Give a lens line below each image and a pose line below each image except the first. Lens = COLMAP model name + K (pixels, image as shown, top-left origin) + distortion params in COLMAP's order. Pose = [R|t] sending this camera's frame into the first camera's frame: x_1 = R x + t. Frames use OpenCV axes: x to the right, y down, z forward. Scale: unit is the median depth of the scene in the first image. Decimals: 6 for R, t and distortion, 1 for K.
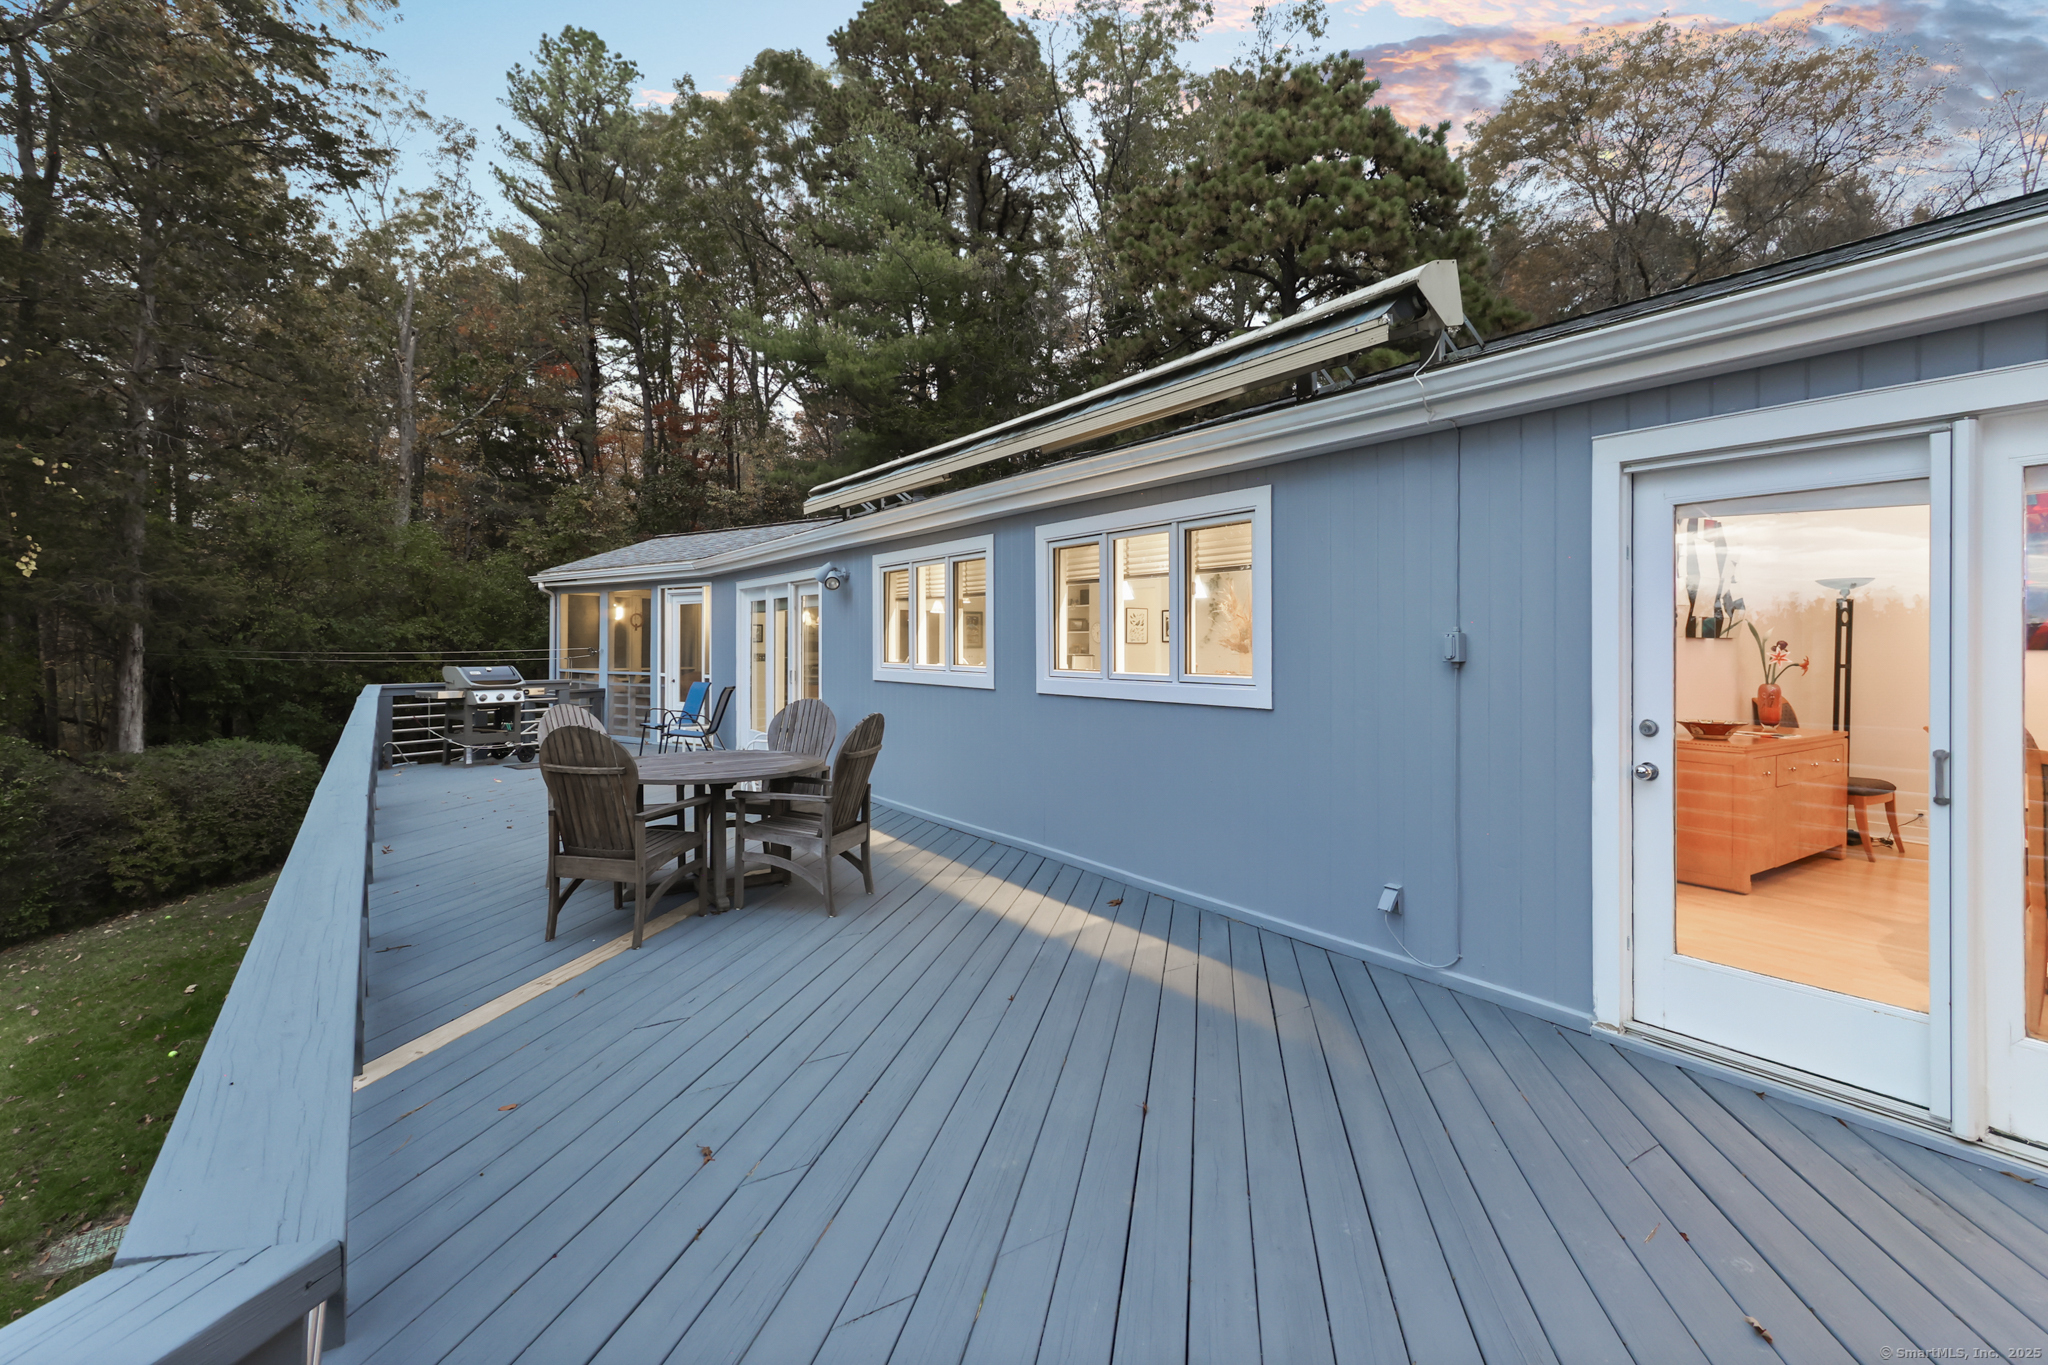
lens RADIAL K [[953.4, 0, 1021.1], [0, 953.4, 650.4], [0, 0, 1]] dist [0.001393, 0.000656]
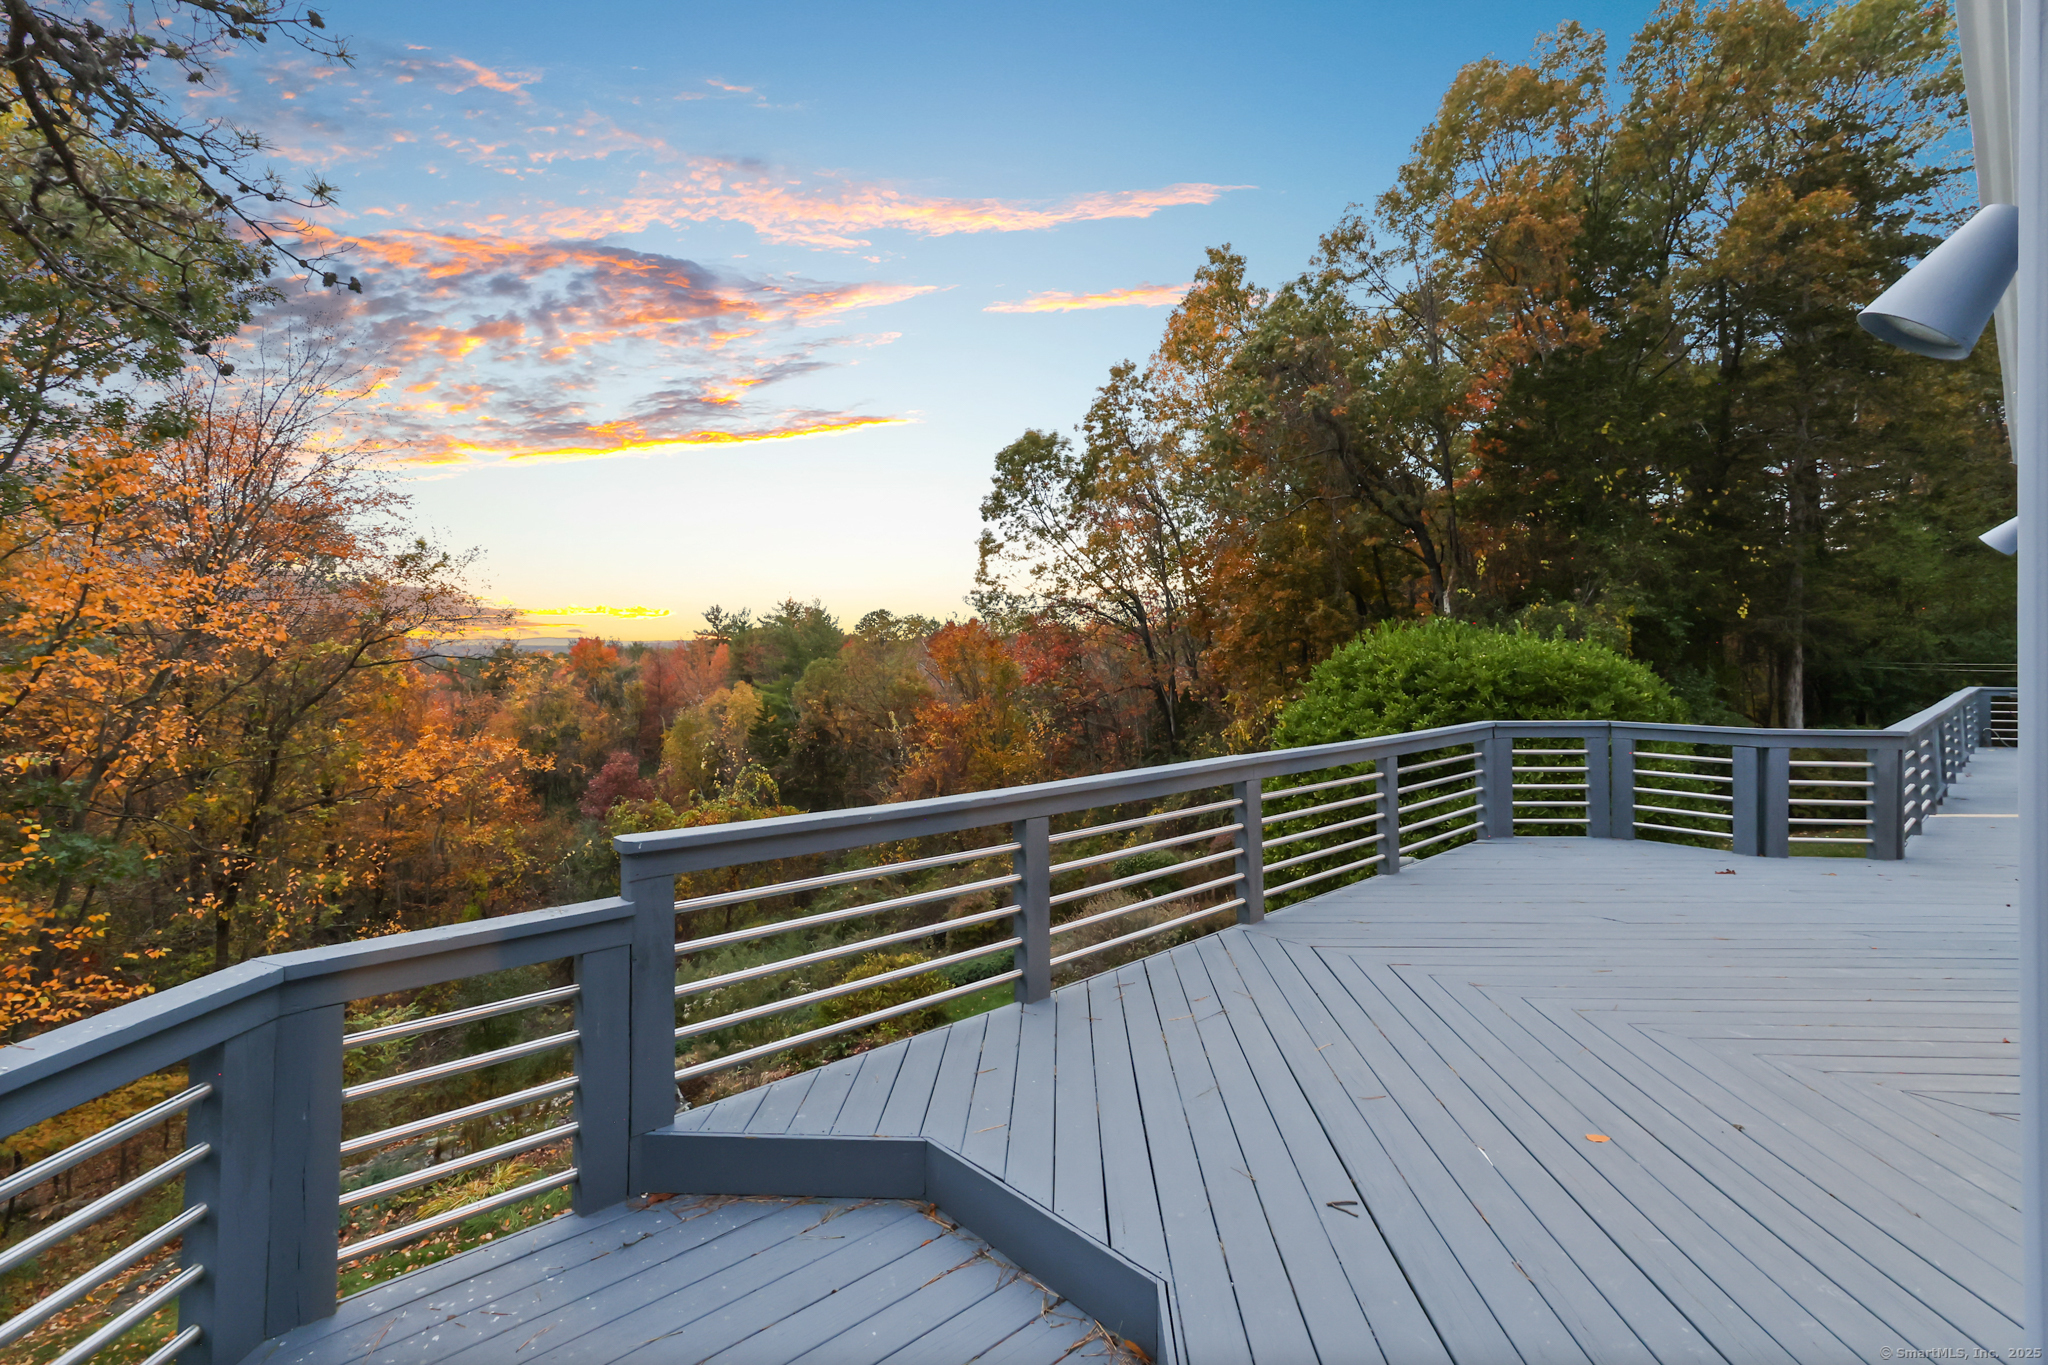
lens RADIAL K [[953.4, 0, 1021.1], [0, 953.4, 650.4], [0, 0, 1]] dist [0.001393, 0.000656]
pose [[0.161814, -0.010236, -0.986768, 0.276114], [-0.000251, 0.999946, -0.010414, -0.001405], [0.986821, 0.001933, 0.161802, -0.350138]]
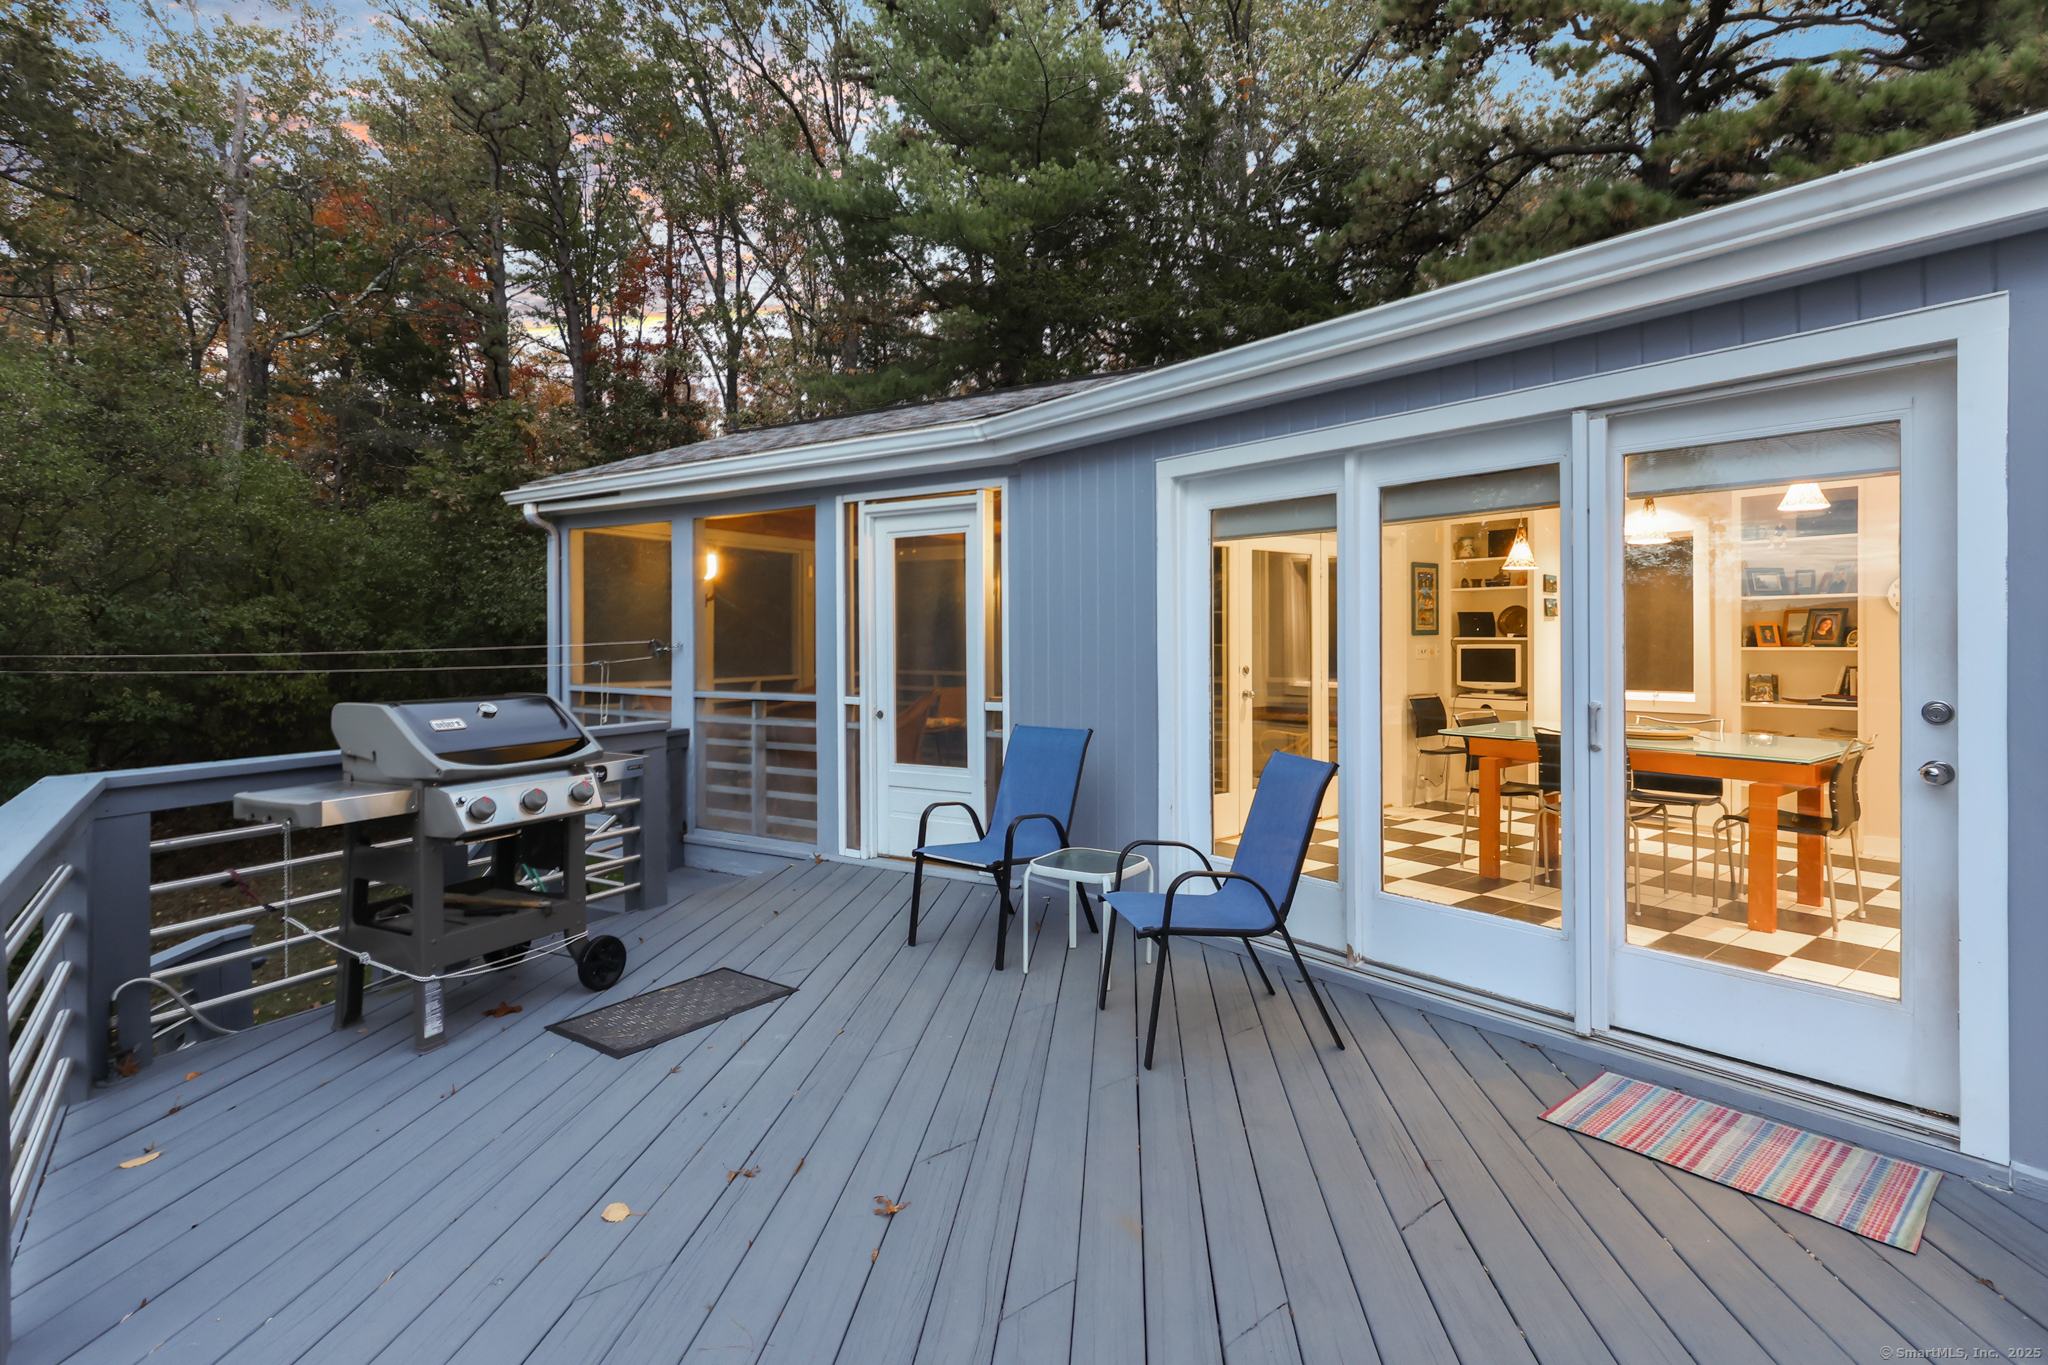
lens RADIAL K [[981.5, 0, 1035.1], [0, 981.5, 664.3], [0, 0, 1]] dist [-0.002798, 0.000309]
pose [[0.994862, -0.009062, 0.100836, -0.250951], [0.006986, 0.999757, 0.020922, 0.000037], [-0.101002, -0.020110, 0.994683, 0.404383]]
